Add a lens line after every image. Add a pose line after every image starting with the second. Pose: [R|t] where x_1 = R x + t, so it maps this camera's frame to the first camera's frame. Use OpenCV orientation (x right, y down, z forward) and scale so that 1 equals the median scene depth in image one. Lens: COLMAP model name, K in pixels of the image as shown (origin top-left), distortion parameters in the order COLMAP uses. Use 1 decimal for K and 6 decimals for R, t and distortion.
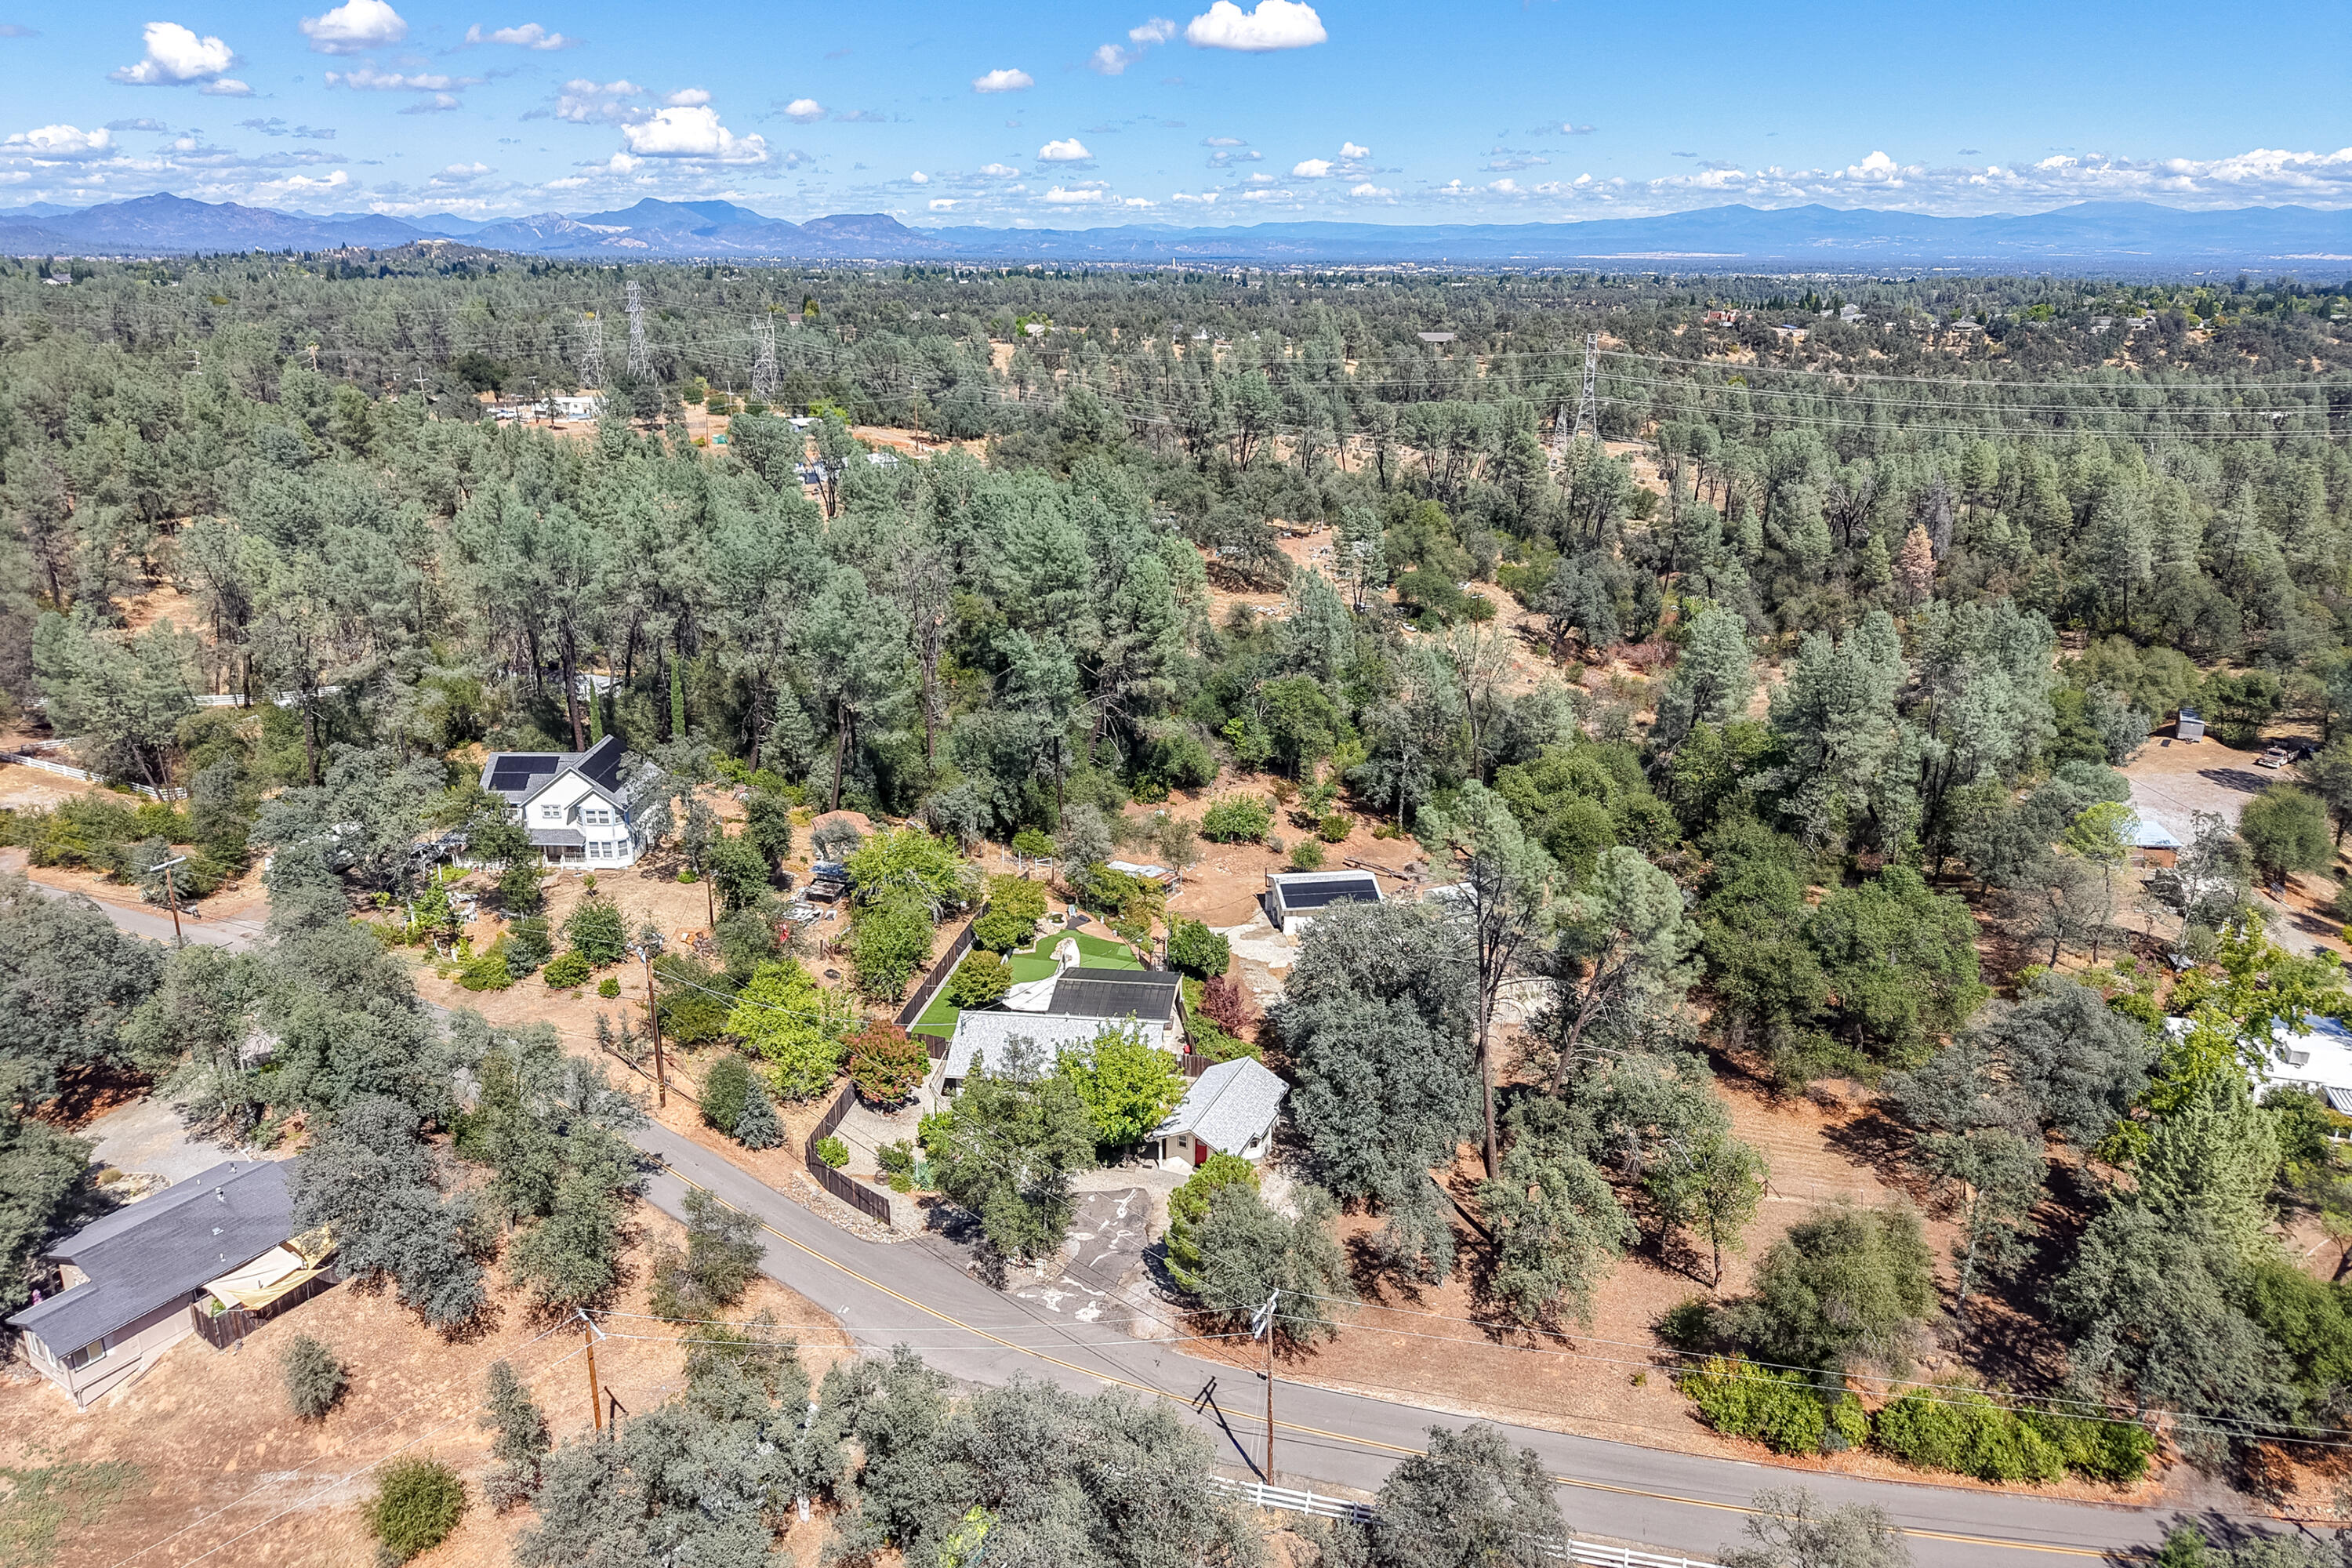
lens RADIAL K [[1578.9, 0, 1180.9], [0, 1578.9, 715.6], [0, 0, 1]] dist [0.004146, -0.000352]
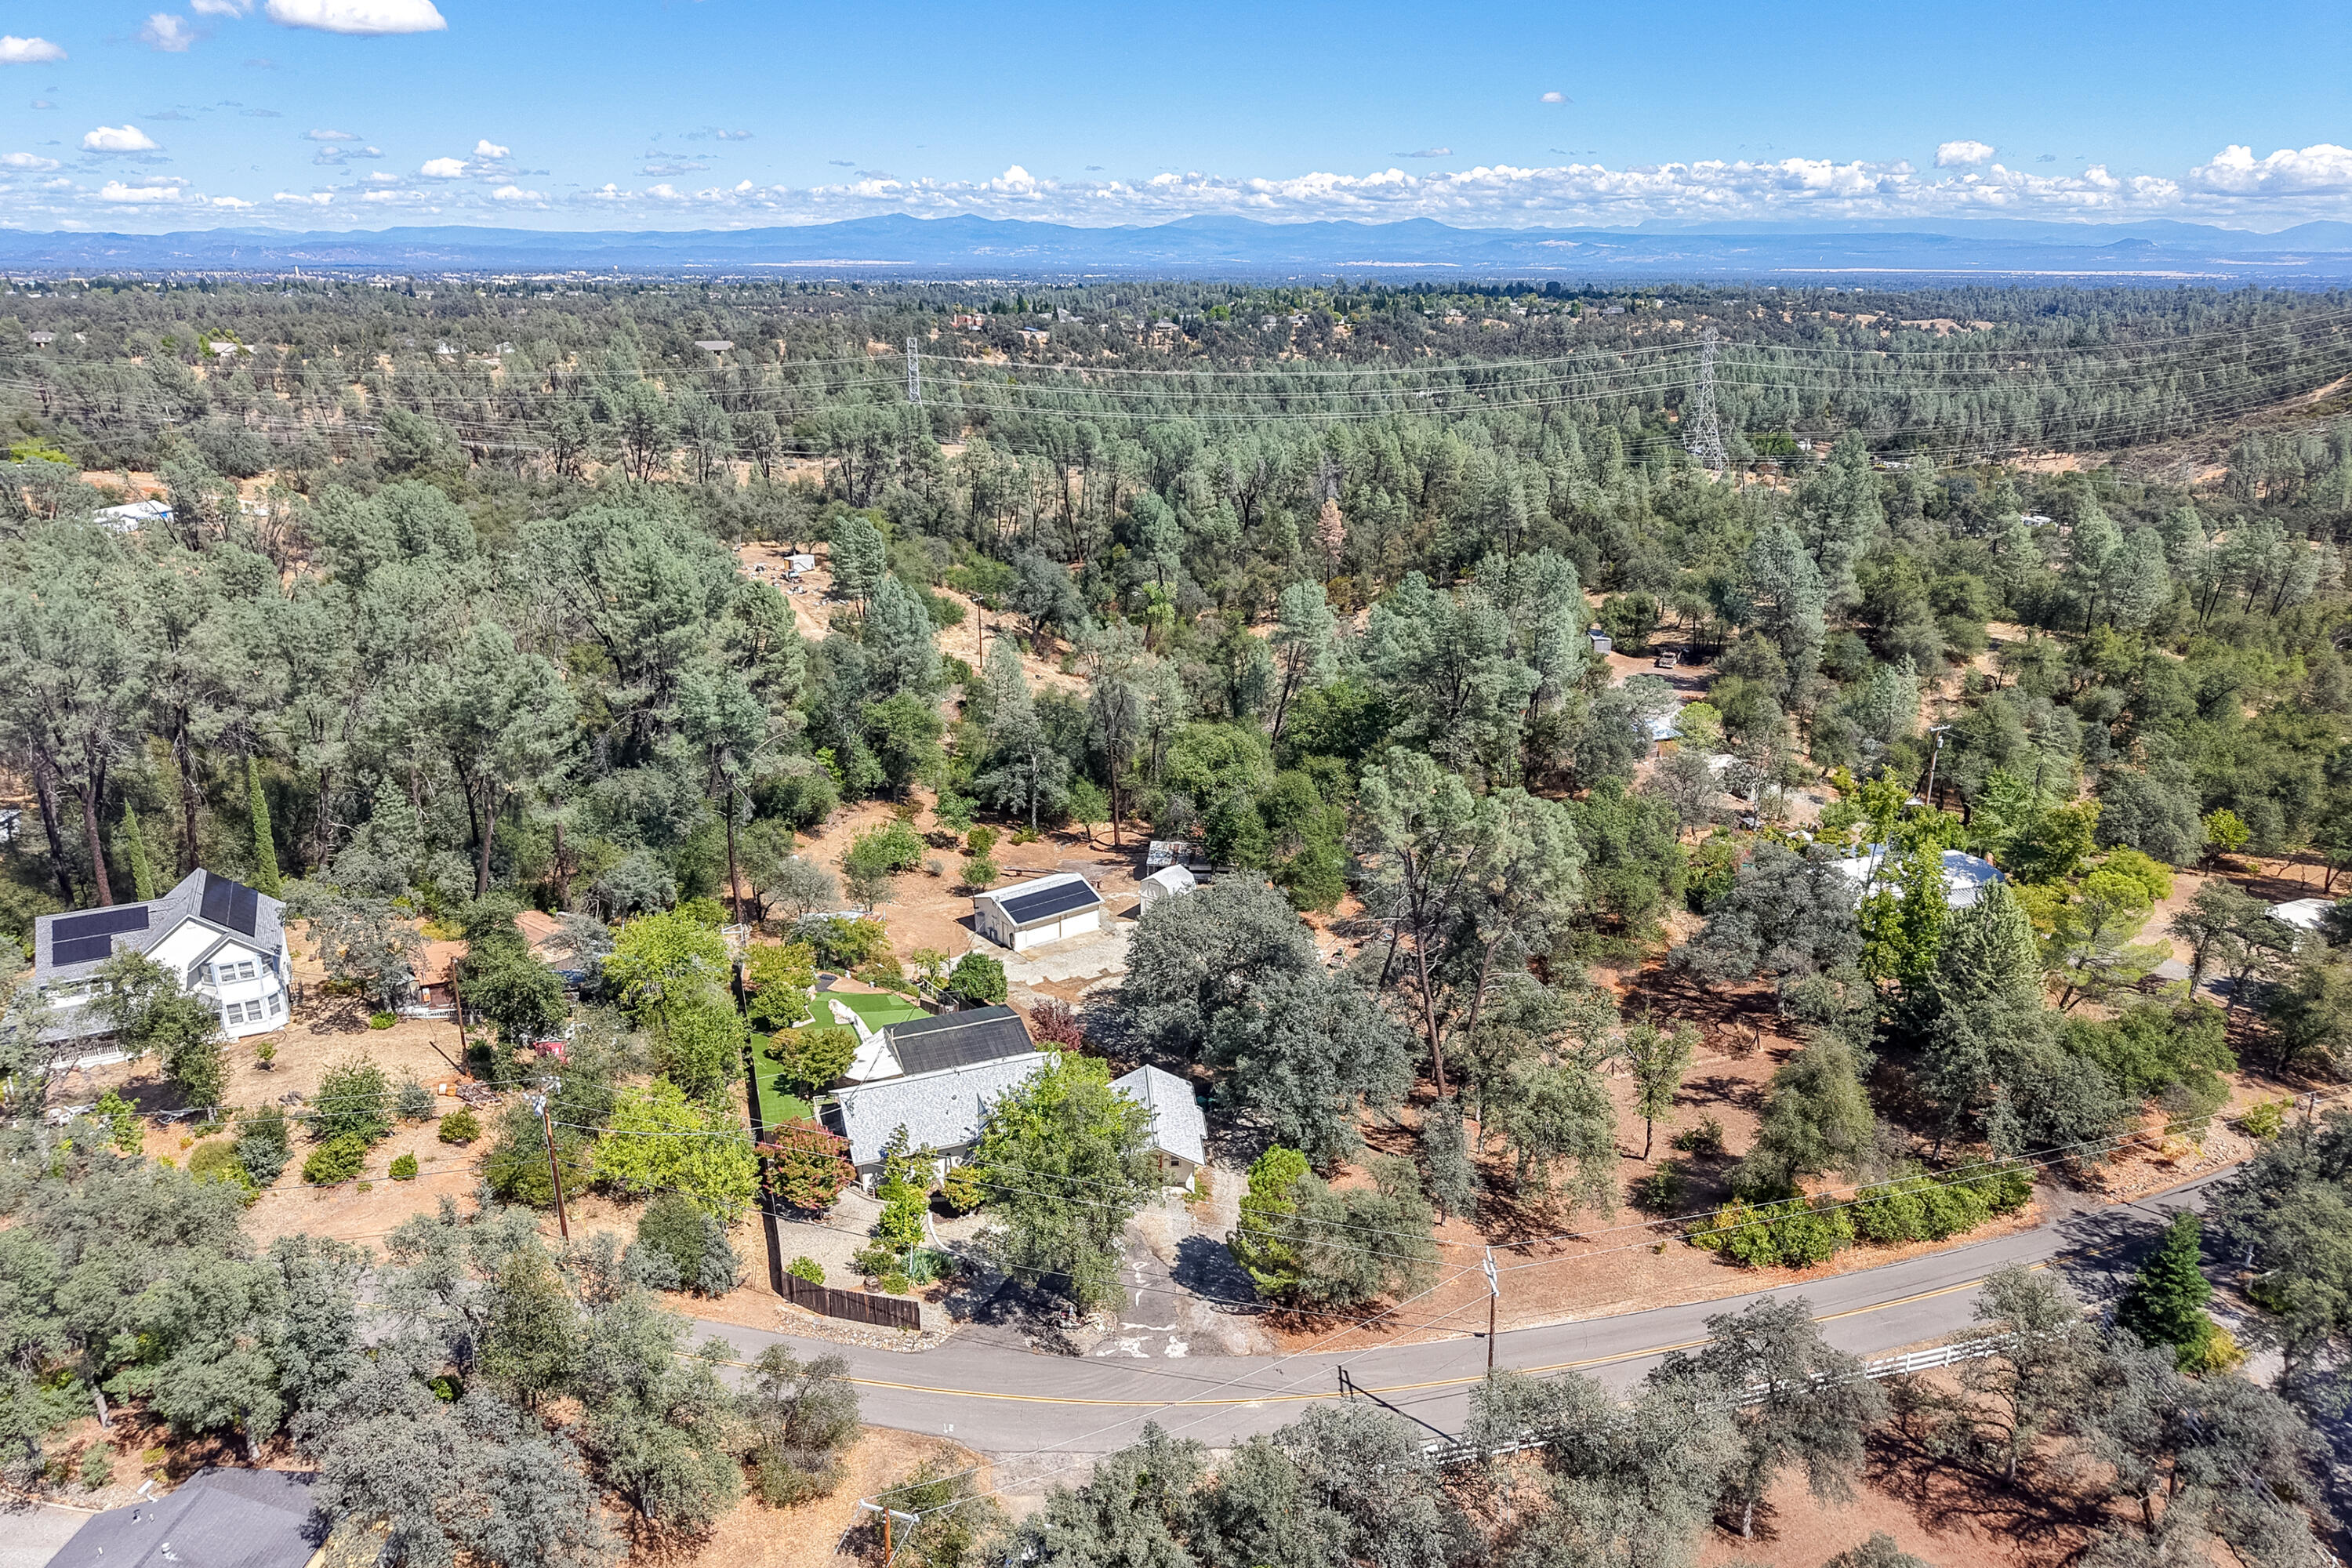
lens RADIAL K [[1585.2, 0, 1173.0], [0, 1585.2, 754.8], [0, 0, 1]] dist [0.007011, -0.003615]
pose [[0.882552, -0.141894, 0.448294, -0.180050], [0.134413, 0.989730, 0.048652, -0.010575], [-0.450593, 0.017319, 0.892561, 0.055124]]
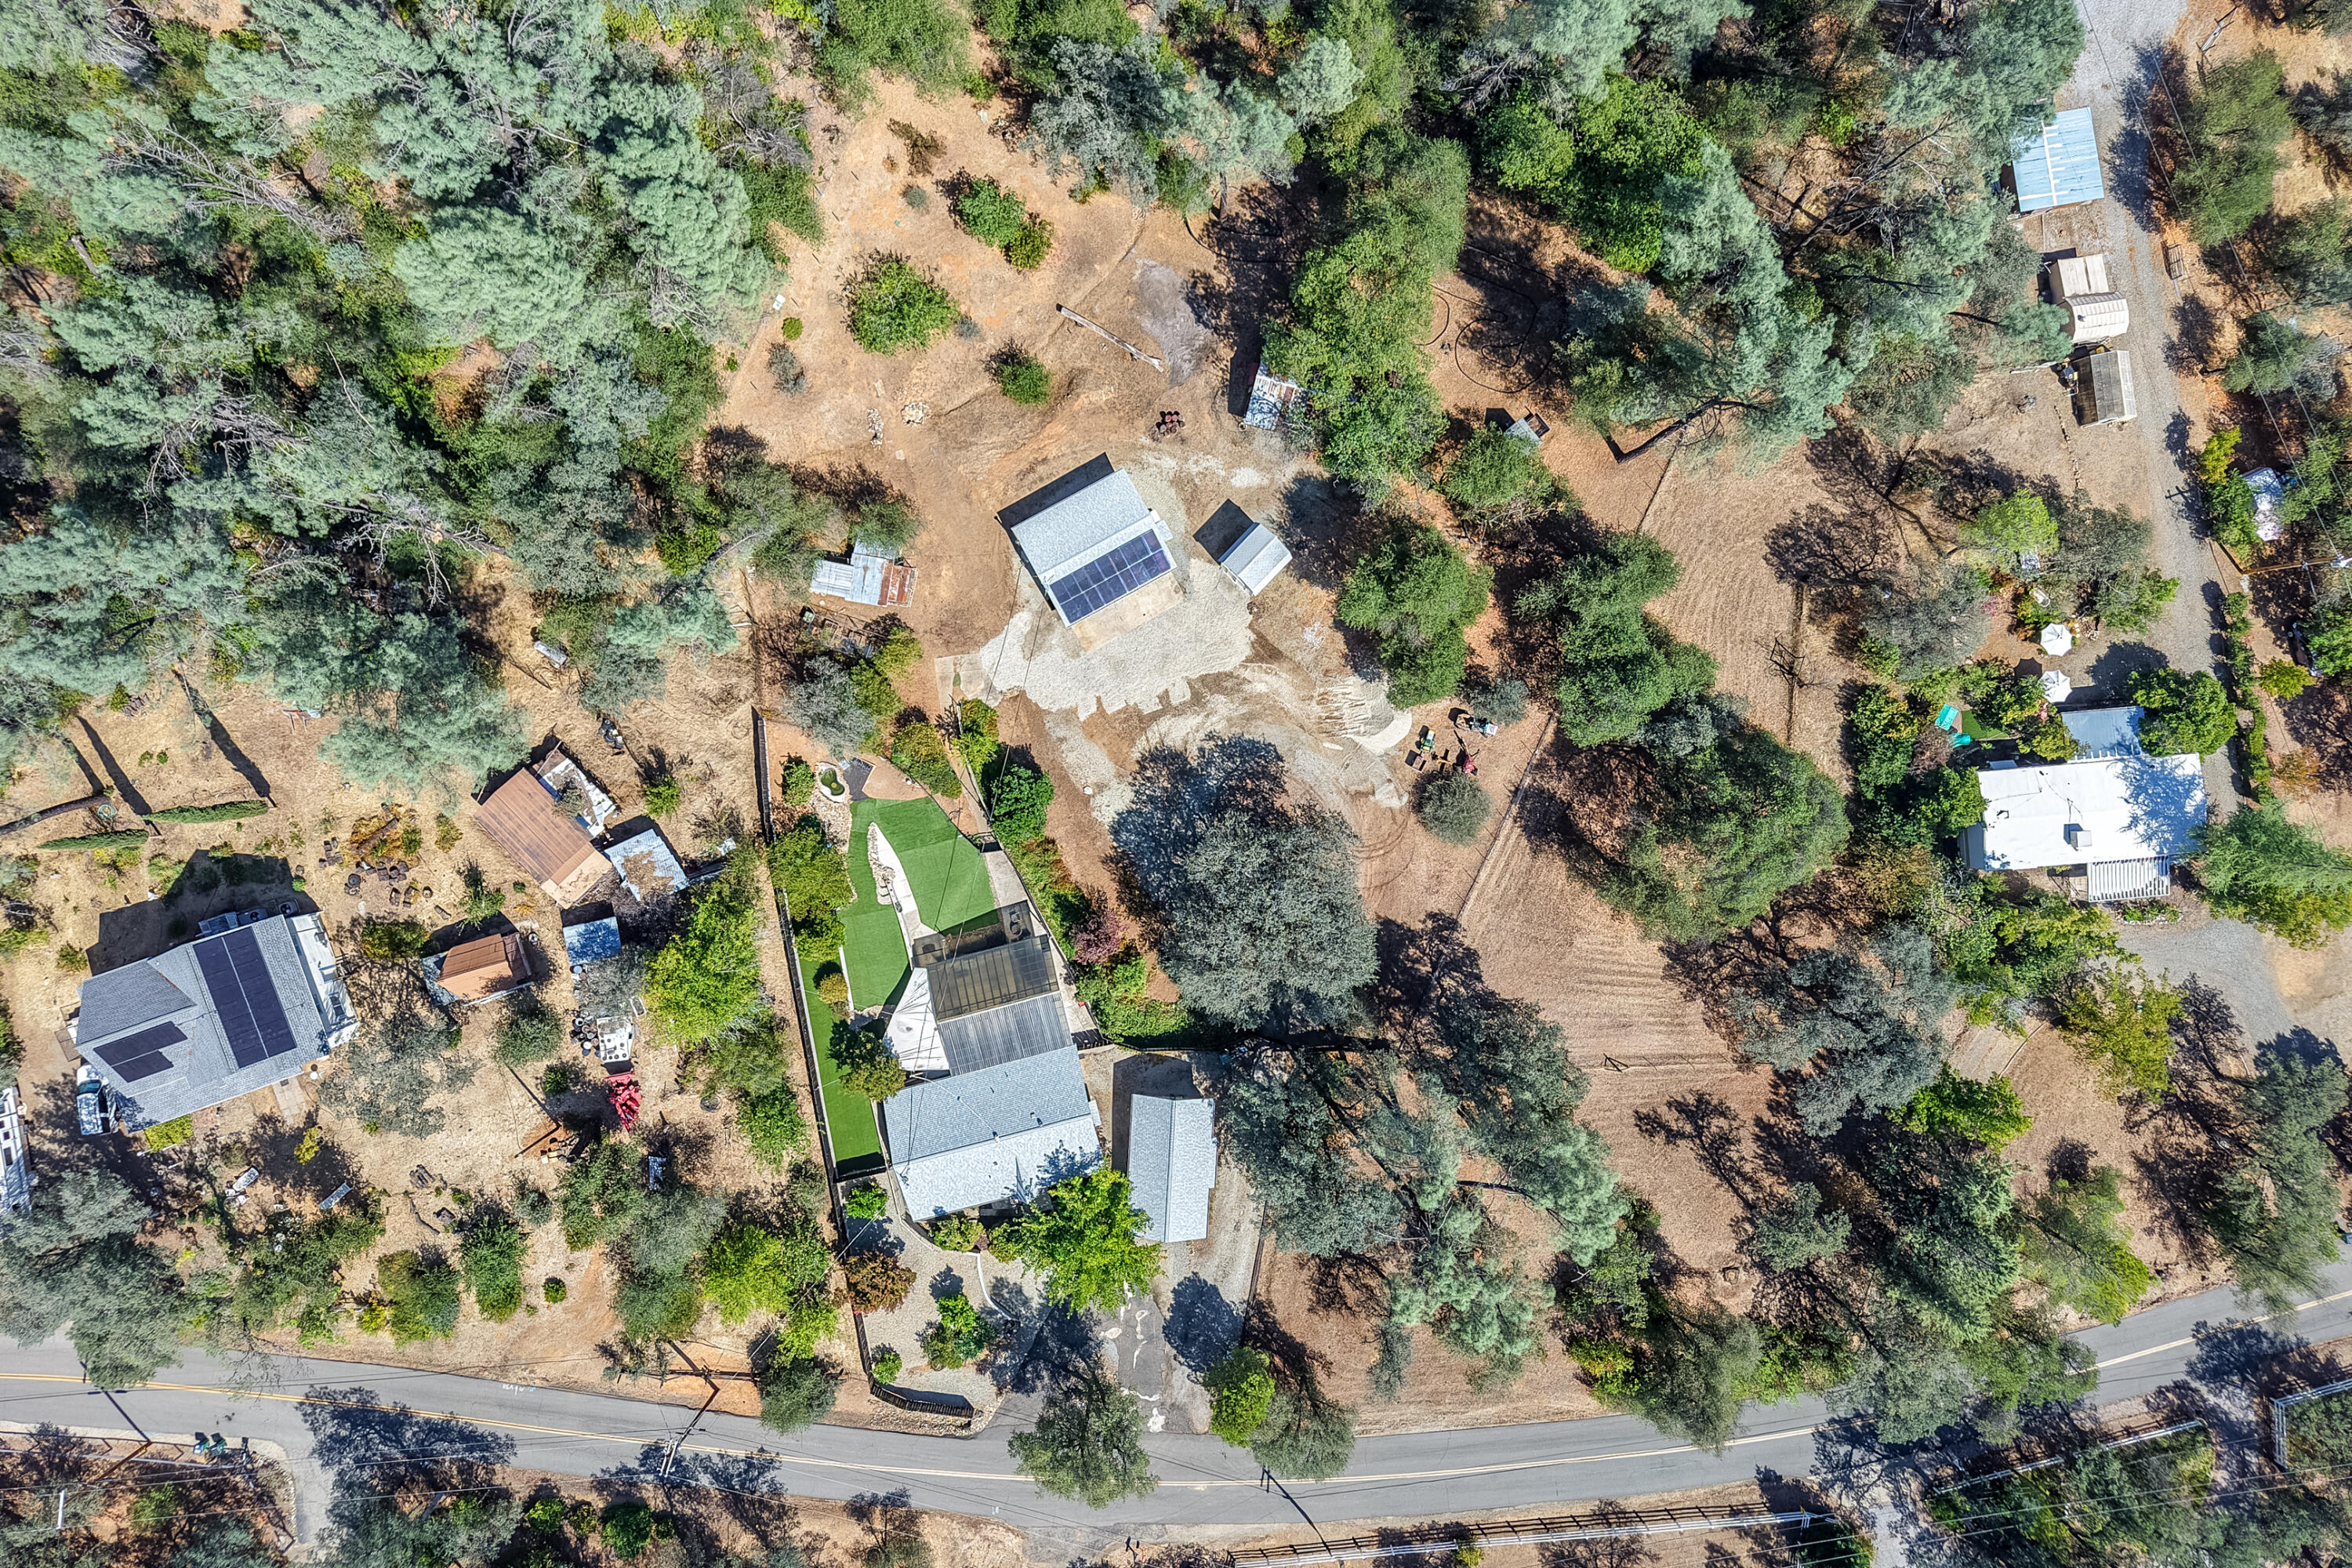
lens RADIAL K [[1615.3, 0, 1175.9], [0, 1615.3, 843.9], [0, 0, 1]] dist [0.024631, -0.005606]
pose [[0.934465, -0.355100, 0.026066, 0.039599], [0.067170, 0.247709, 0.966503, -0.441927], [-0.349662, -0.901413, 0.255327, 0.443509]]
